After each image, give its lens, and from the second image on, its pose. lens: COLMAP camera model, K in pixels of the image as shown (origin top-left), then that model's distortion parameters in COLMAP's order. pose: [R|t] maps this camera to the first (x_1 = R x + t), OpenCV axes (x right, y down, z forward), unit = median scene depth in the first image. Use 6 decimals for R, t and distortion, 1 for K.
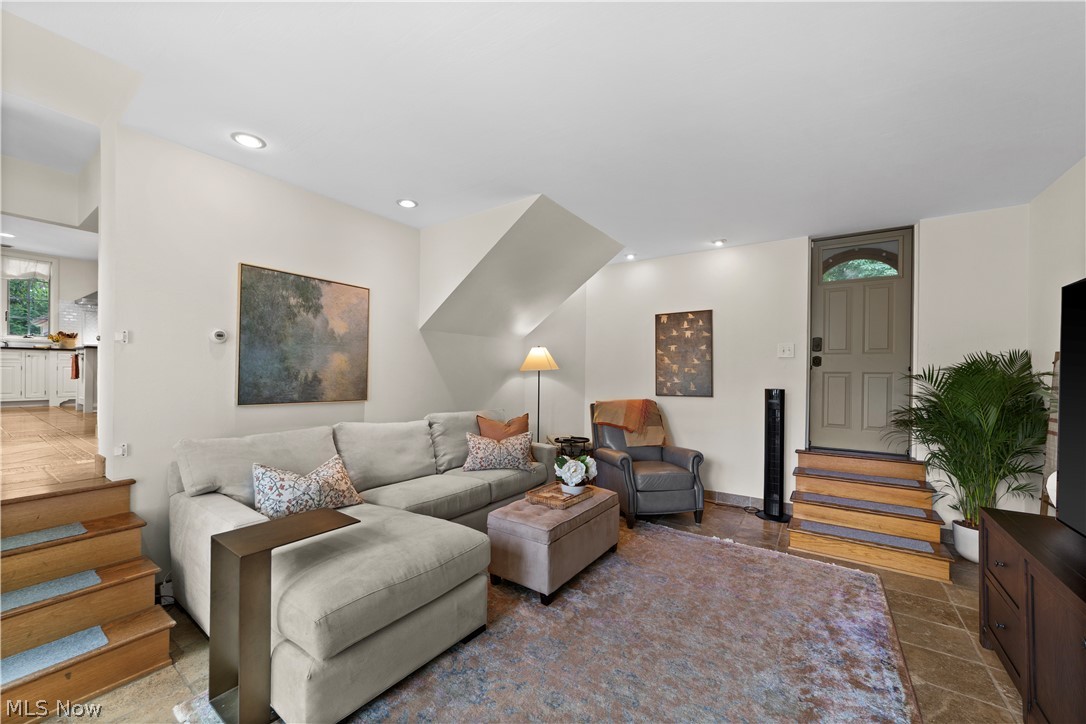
lens RADIAL K [[422.0, 0, 558.5], [0, 422.0, 377.1], [0, 0, 1]] dist [-0.003747, 0.000893]
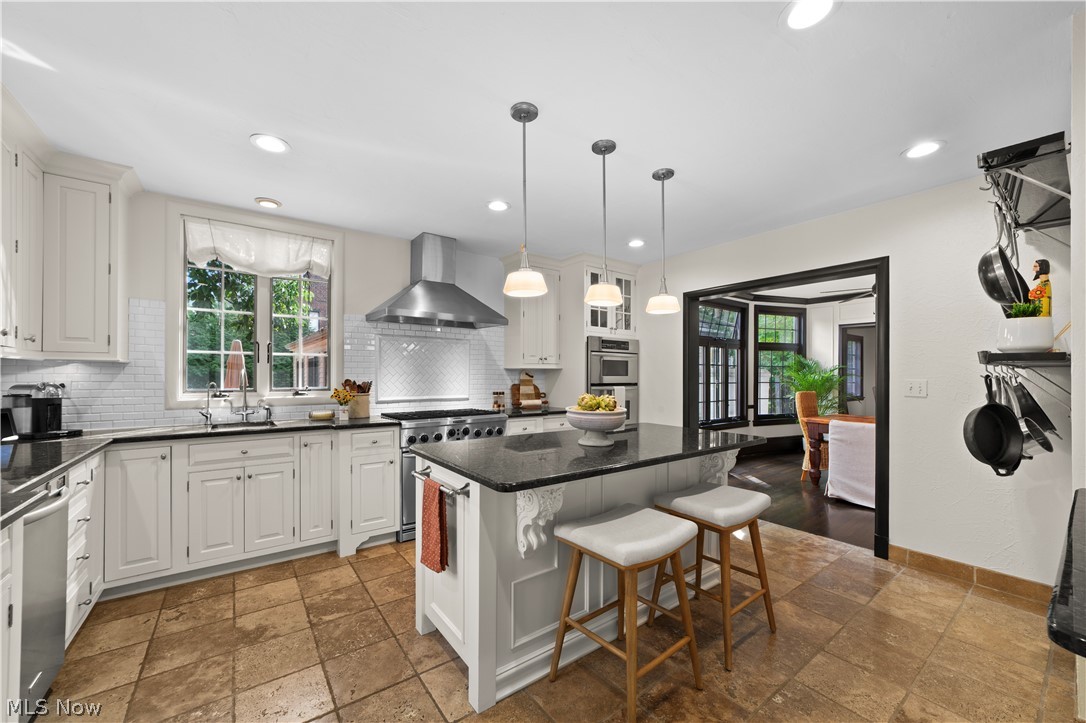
lens RADIAL K [[422.0, 0, 540.0], [0, 422.0, 374.5], [0, 0, 1]] dist [-0.003747, 0.000893]
pose [[0.945318, -0.003772, -0.326129, -0.829239], [0.001800, 0.999978, -0.006348, -0.113735], [0.326146, 0.005414, 0.945304, 0.621362]]
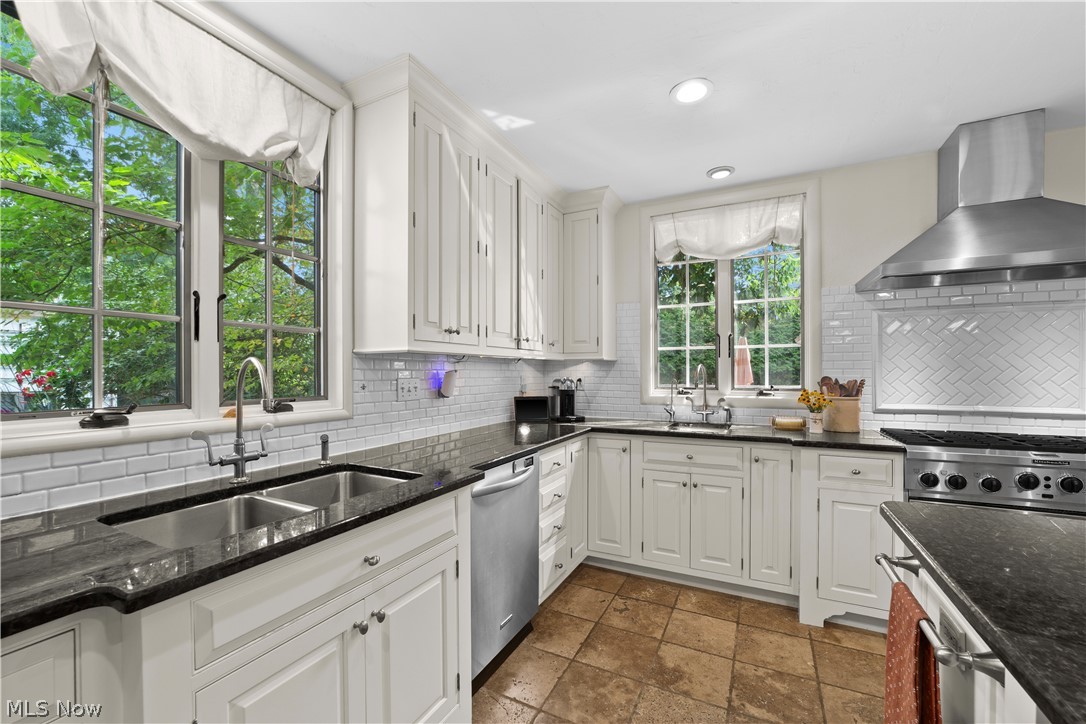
lens RADIAL K [[447.6, 0, 537.3], [0, 447.6, 371.6], [0, 0, 1]] dist [-0.012123, 0.001692]
pose [[0.135432, -0.001018, -0.990786, -0.862114], [0.001128, 0.999999, -0.000873, -0.115990], [0.990786, -0.000999, 0.135433, 0.722613]]
